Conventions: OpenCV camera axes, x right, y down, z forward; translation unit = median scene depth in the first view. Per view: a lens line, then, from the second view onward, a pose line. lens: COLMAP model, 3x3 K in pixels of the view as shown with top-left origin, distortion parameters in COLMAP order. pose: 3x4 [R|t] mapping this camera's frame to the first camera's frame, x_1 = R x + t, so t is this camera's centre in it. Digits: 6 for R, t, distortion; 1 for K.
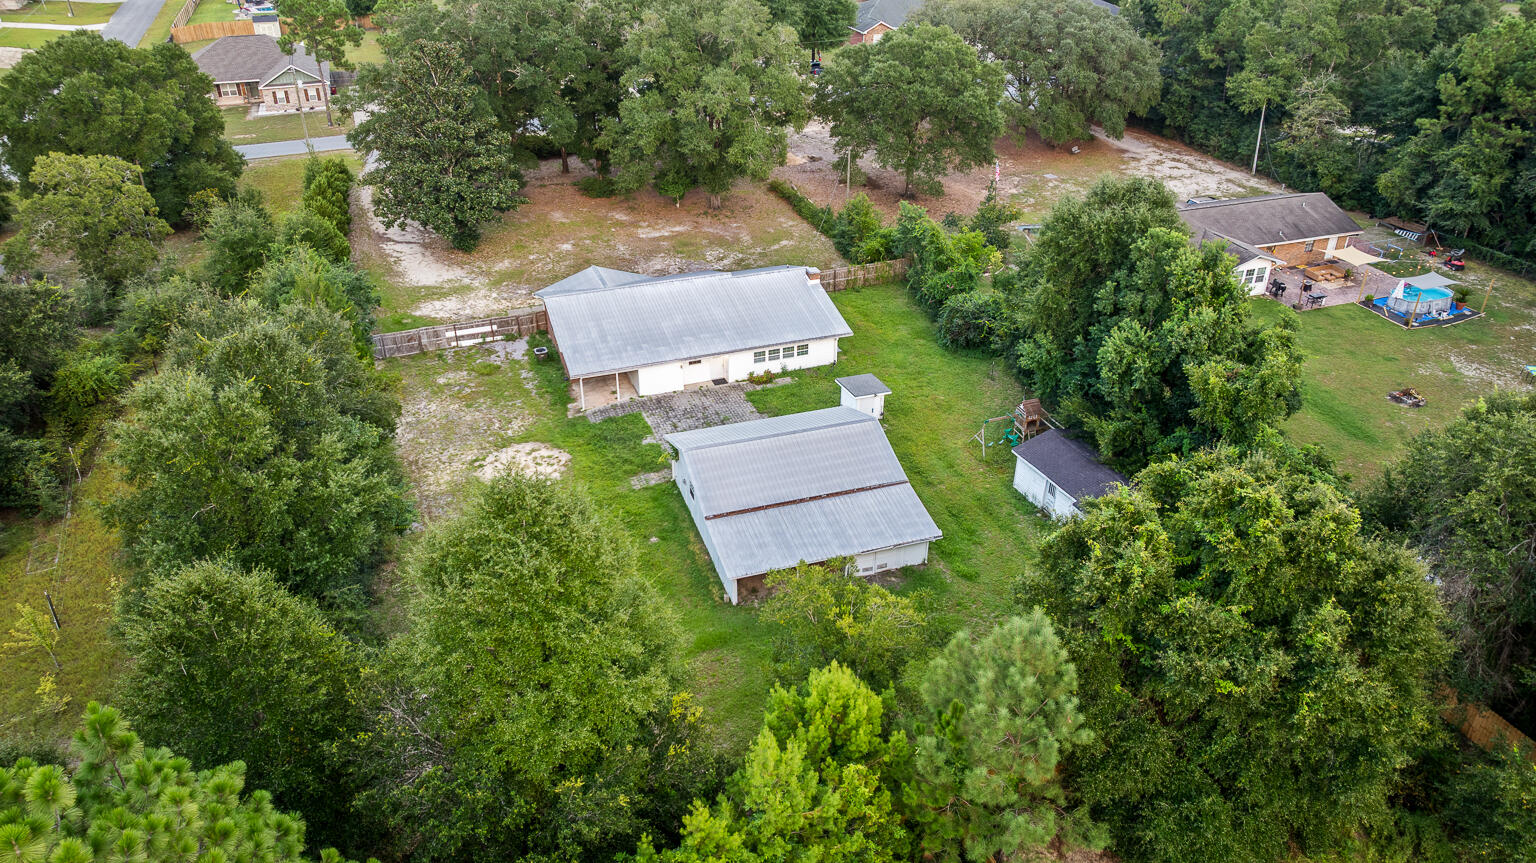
lens RADIAL K [[1080.4, 0, 773.2], [0, 1080.4, 429.0], [0, 0, 1]] dist [-0.024018, 0.008539]
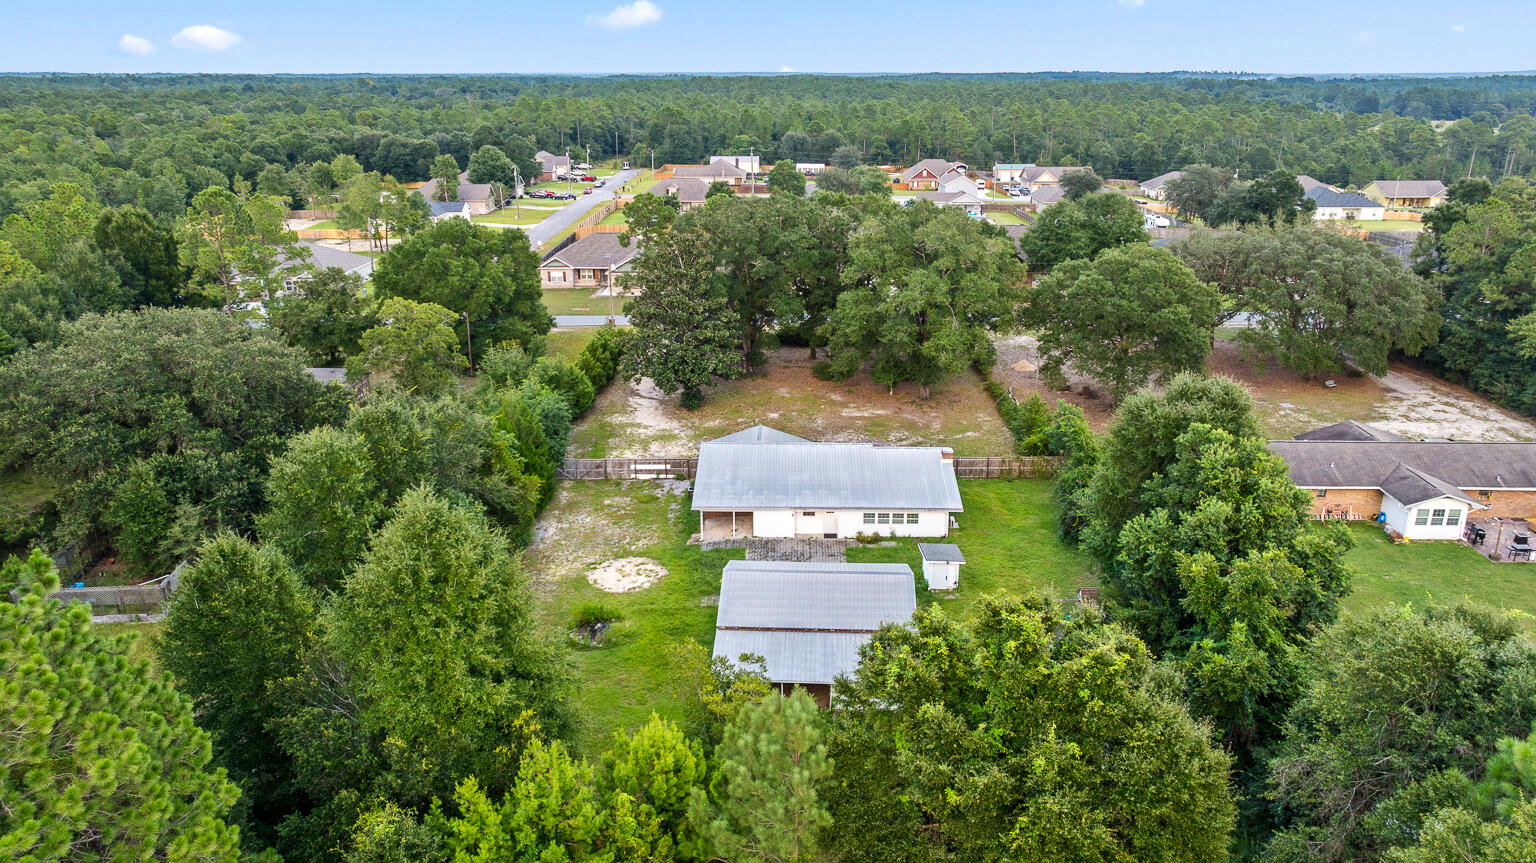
lens RADIAL K [[1080.4, 0, 762.0], [0, 1080.4, 434.4], [0, 0, 1]] dist [-0.024018, 0.008539]
pose [[0.928177, 0.111148, -0.355153, 0.216614], [-0.178604, 0.970307, -0.163108, 0.038451], [0.326479, 0.214825, 0.920468, -0.033156]]
